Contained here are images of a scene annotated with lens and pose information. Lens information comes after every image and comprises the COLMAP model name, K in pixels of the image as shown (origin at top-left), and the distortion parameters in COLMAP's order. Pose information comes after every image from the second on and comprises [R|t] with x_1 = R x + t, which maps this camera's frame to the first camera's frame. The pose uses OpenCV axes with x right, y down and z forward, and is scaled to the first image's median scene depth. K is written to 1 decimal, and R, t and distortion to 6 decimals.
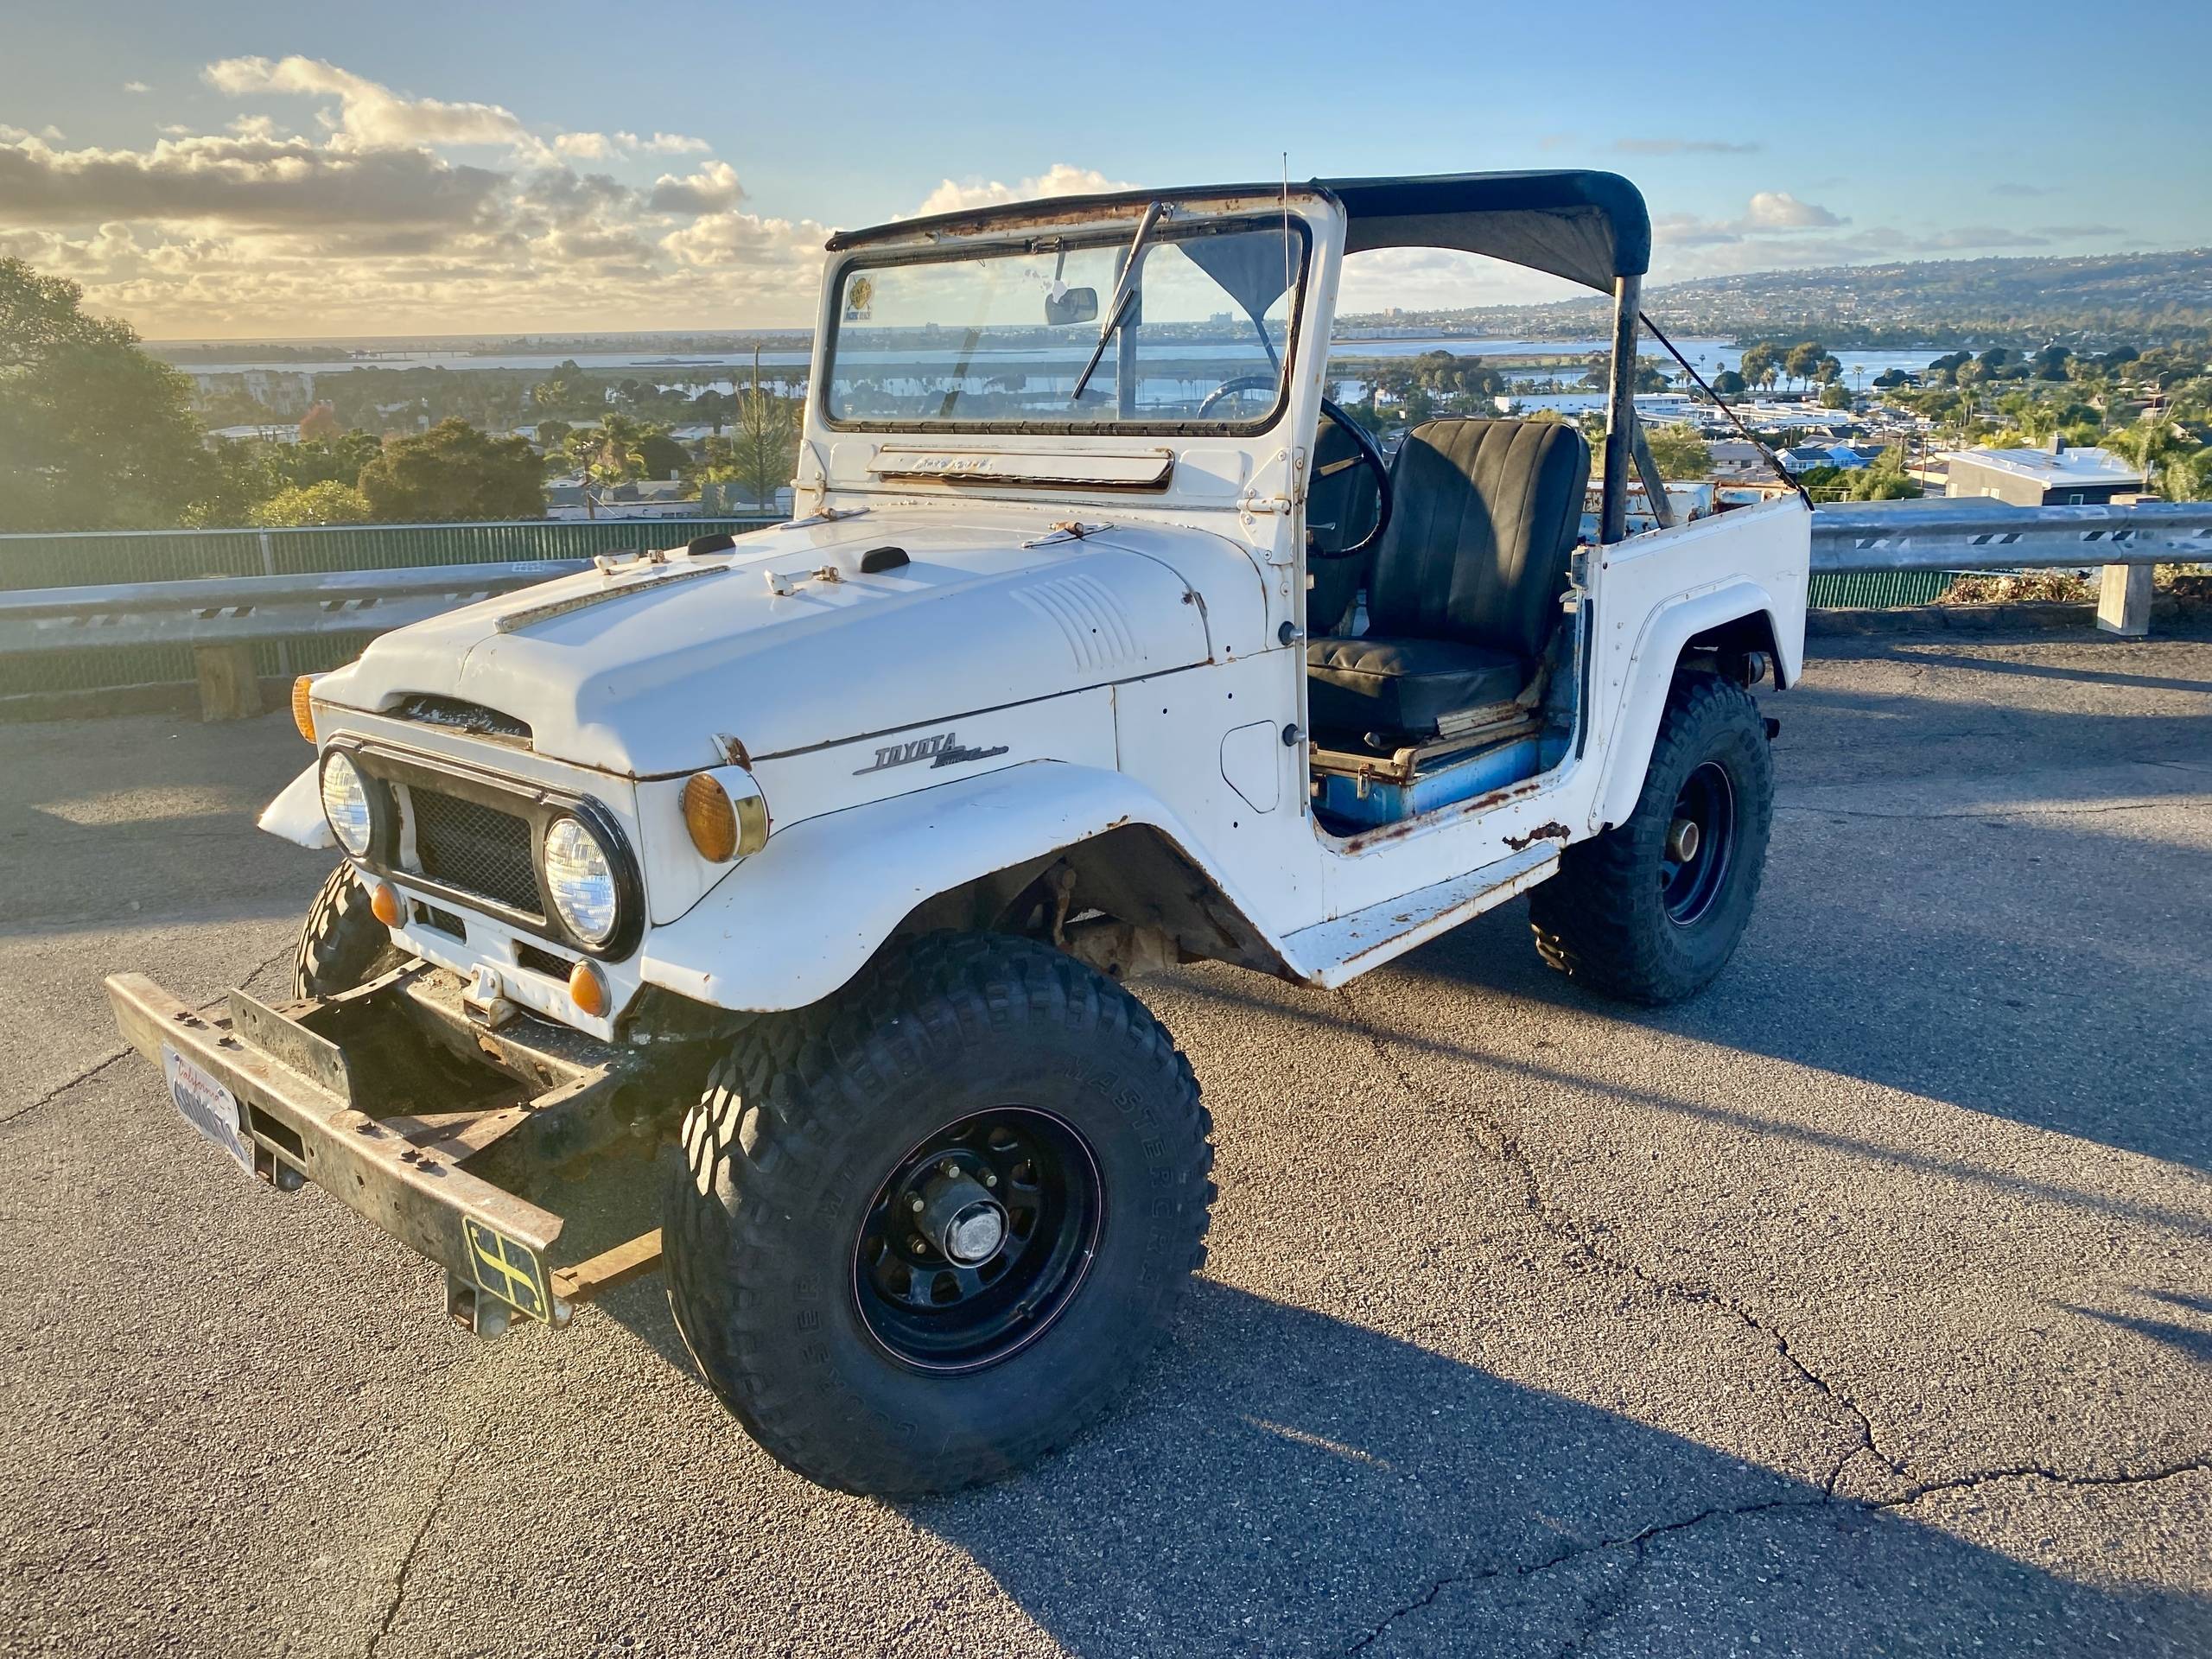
lens RADIAL K [[1728.2, 0, 1101.9], [0, 1728.2, 768.0], [0, 0, 1]] dist [0.157970, -0.455006]
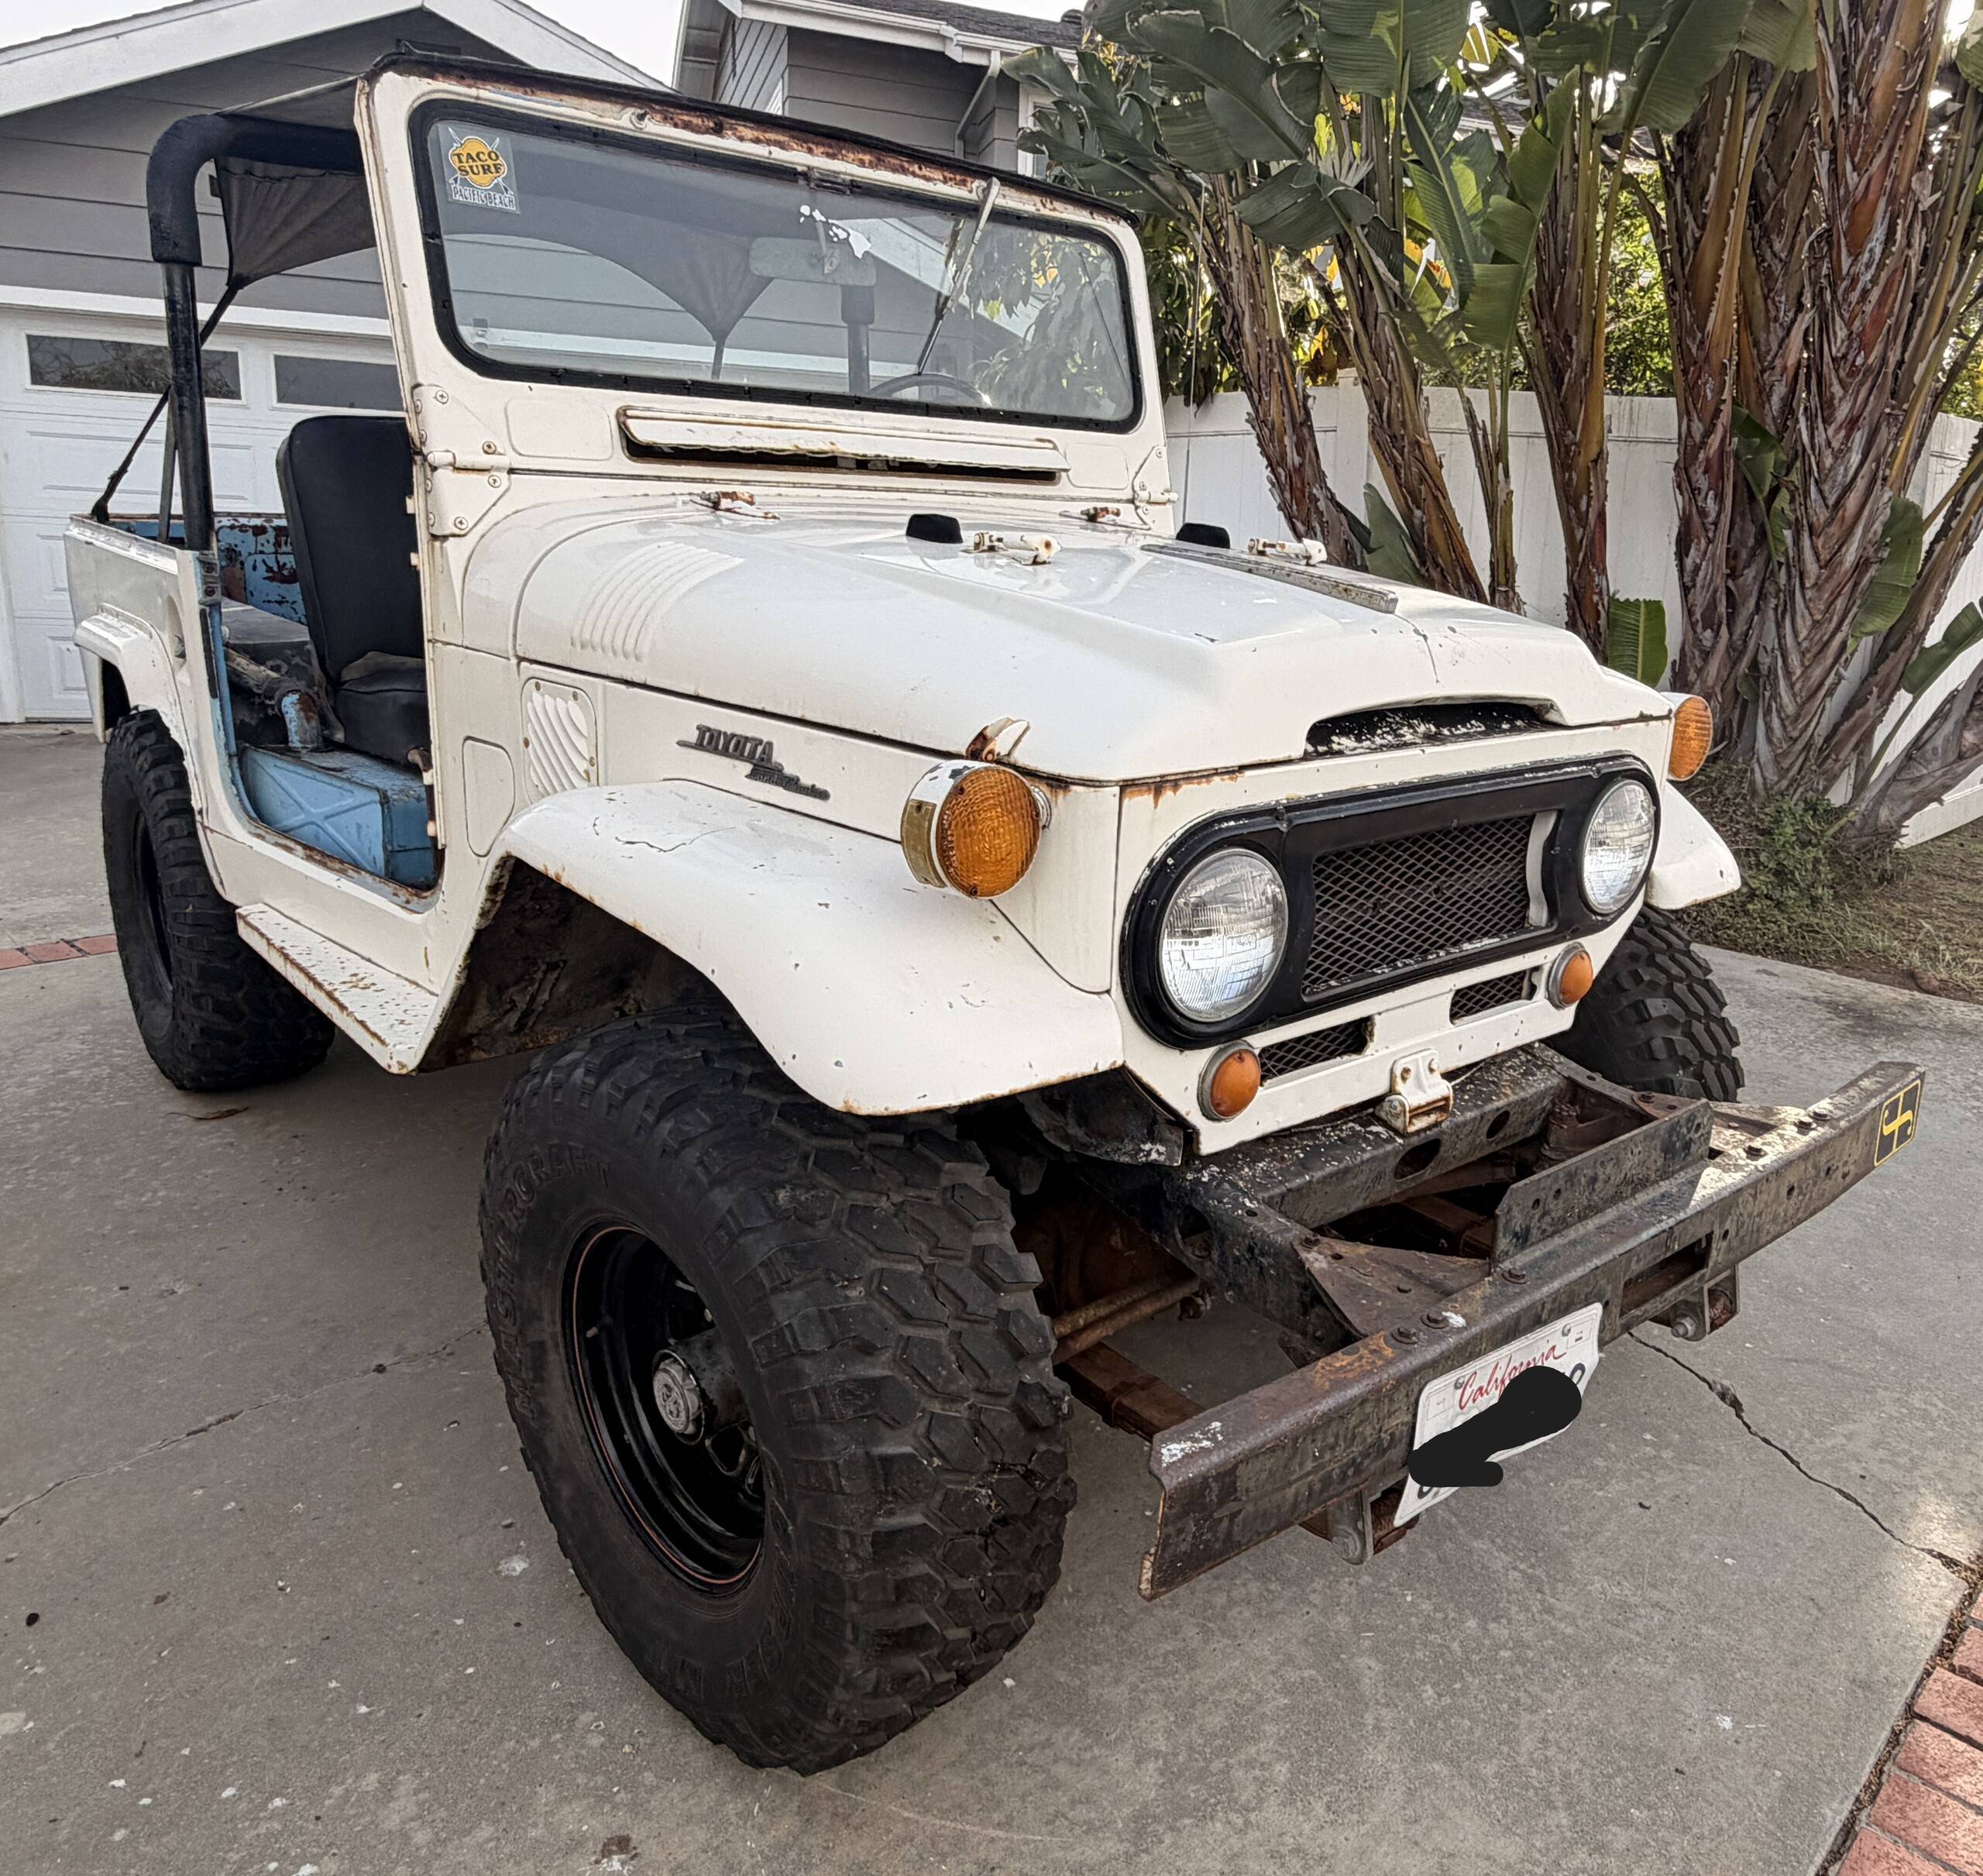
lens RADIAL K [[1564.0, 0, 1171.4], [0, 1564.0, 884.3], [0, 0, 1]] dist [-0.000248, -0.002063]
pose [[0.048538, -0.197744, 0.979051, -0.986805], [0.189872, 0.964160, 0.185323, -0.101992], [-0.980608, 0.176899, 0.084344, 1.009660]]
